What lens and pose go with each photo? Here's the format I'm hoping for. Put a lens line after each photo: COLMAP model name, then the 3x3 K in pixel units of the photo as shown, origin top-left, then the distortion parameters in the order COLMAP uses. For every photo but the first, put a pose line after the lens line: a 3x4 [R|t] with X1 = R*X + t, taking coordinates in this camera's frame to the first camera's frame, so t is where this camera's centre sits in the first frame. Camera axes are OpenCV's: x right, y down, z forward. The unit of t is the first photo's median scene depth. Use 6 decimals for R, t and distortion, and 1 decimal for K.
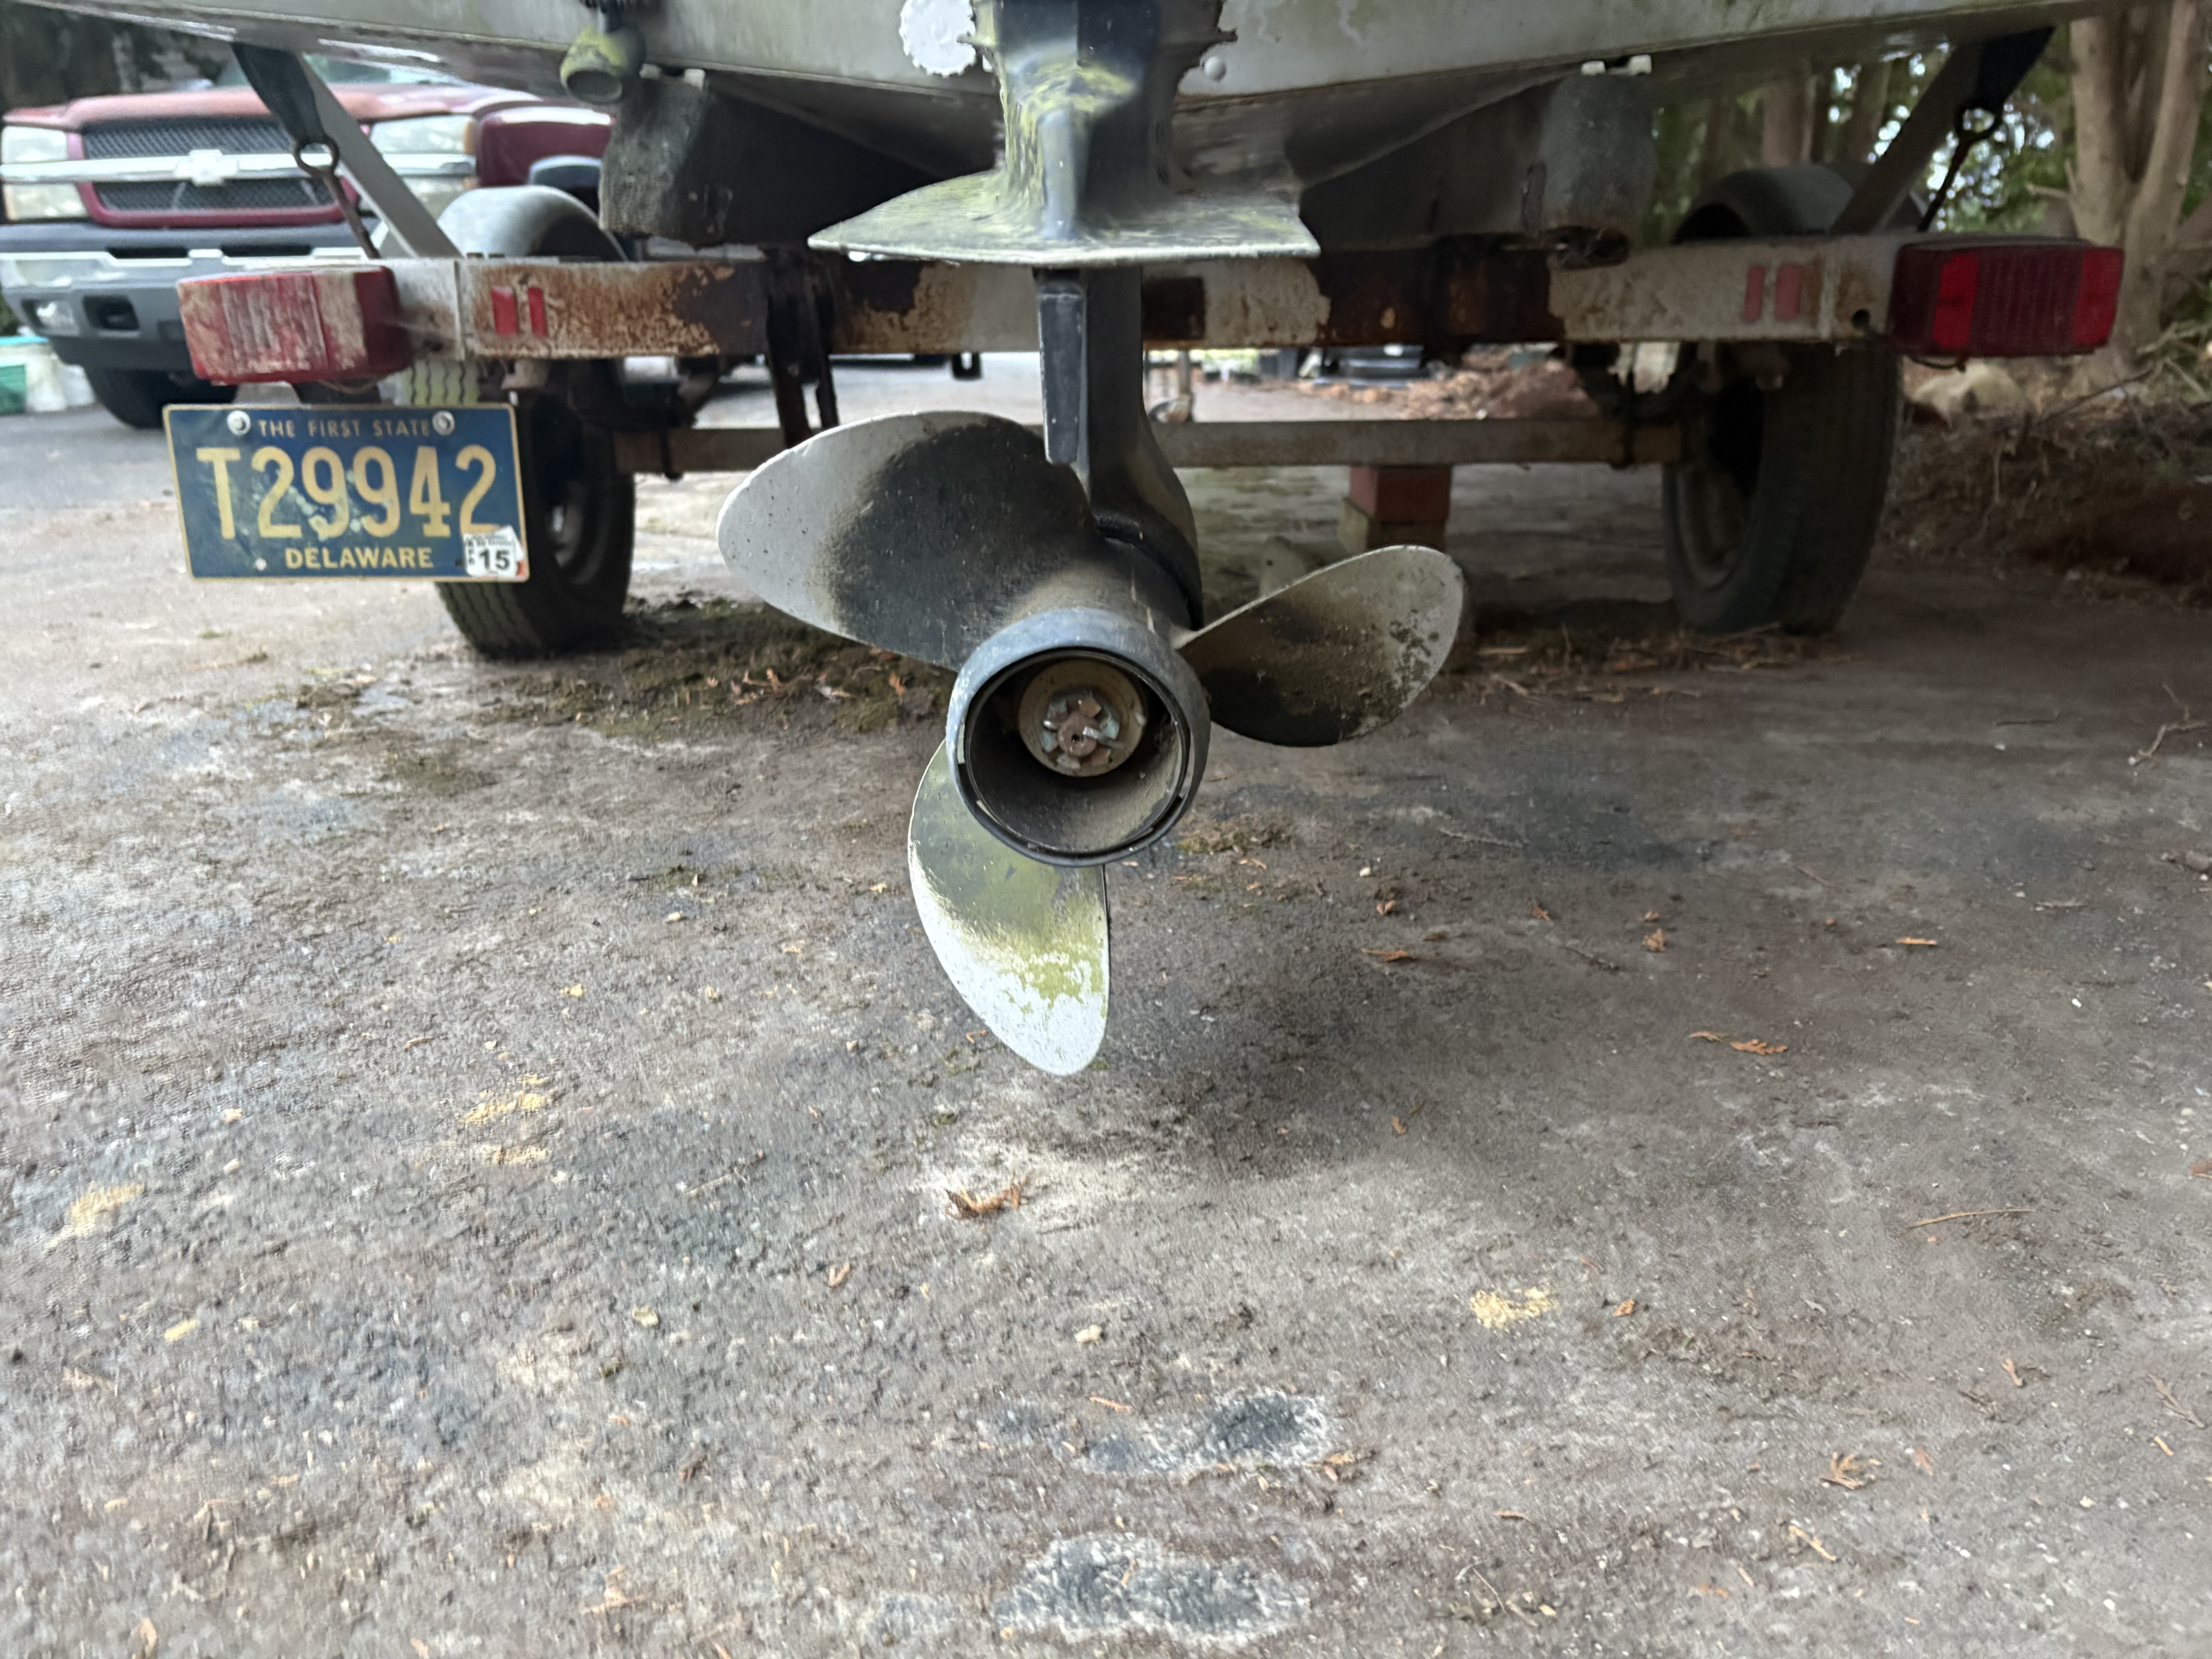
lens RADIAL K [[1688.3, 0, 1120.9], [0, 1688.3, 814.7], [0, 0, 1]] dist [0.014839, 0.005027]
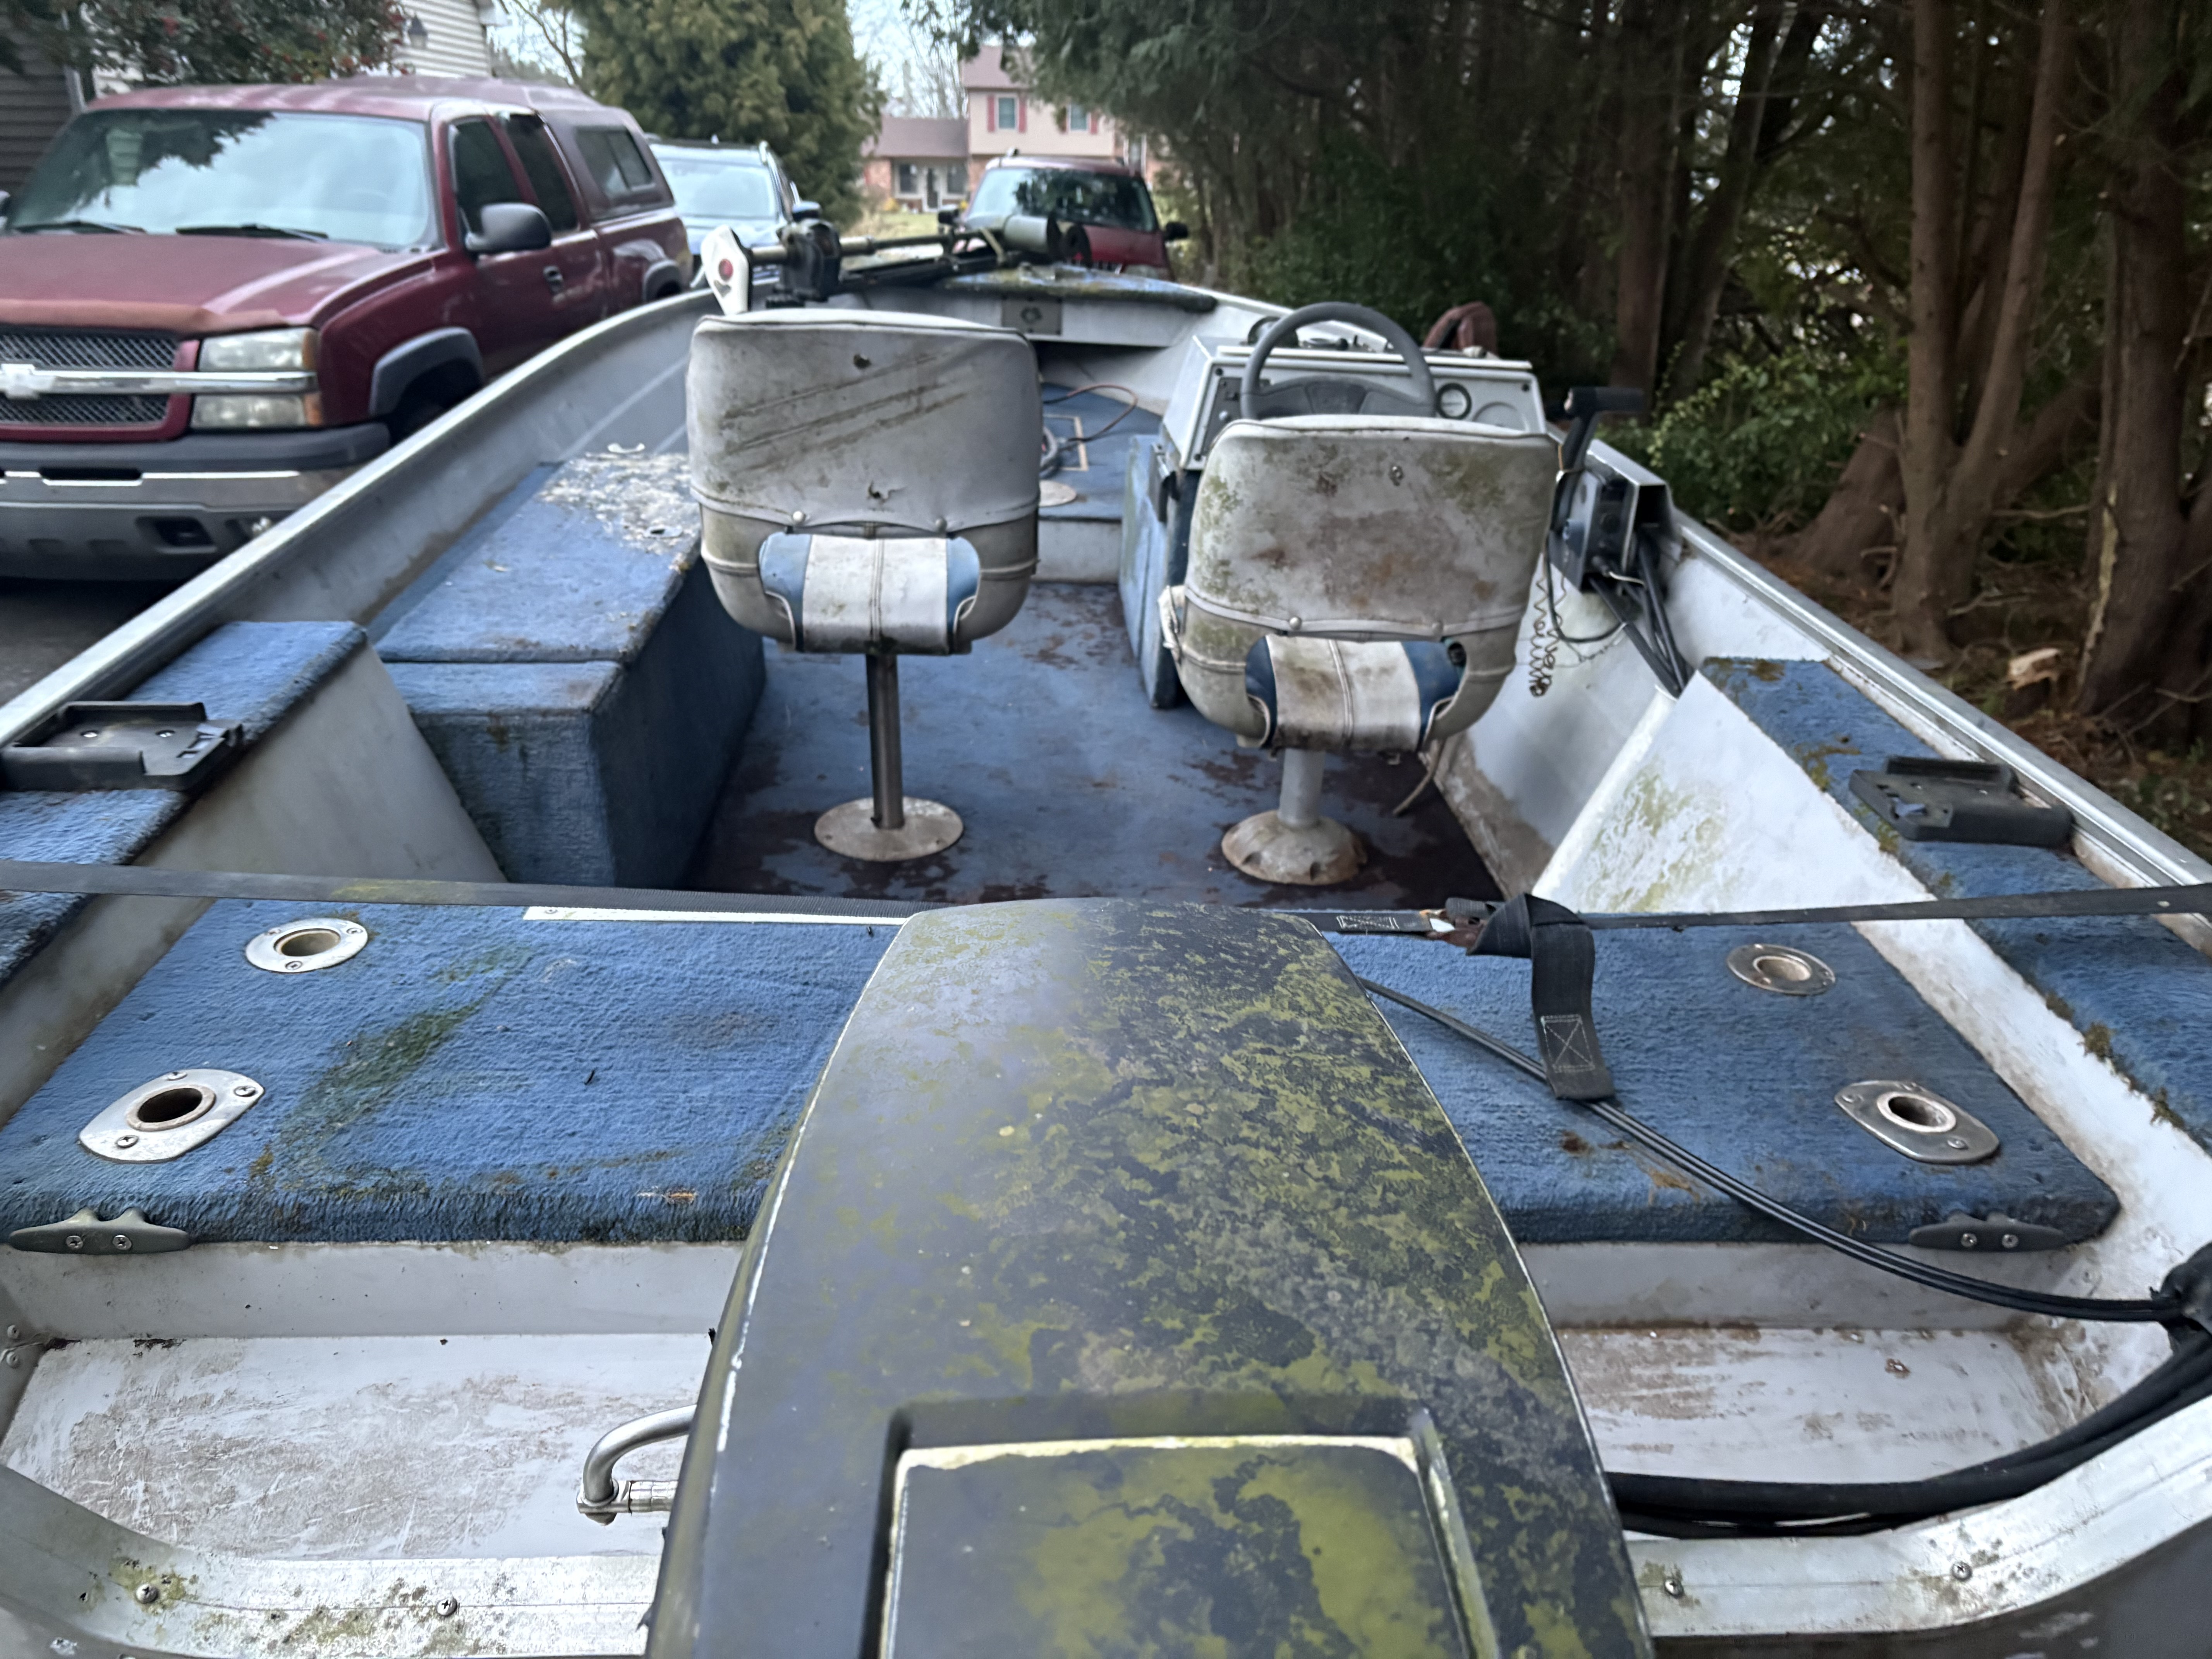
lens RADIAL K [[1685.1, 0, 1119.3], [0, 1685.1, 827.9], [0, 0, 1]] dist [0.008525, 0.008768]
pose [[0.995730, 0.010605, 0.091704, -0.052140], [-0.020568, 0.993895, 0.108394, -0.916274], [-0.089994, -0.109818, 0.989869, -0.045525]]
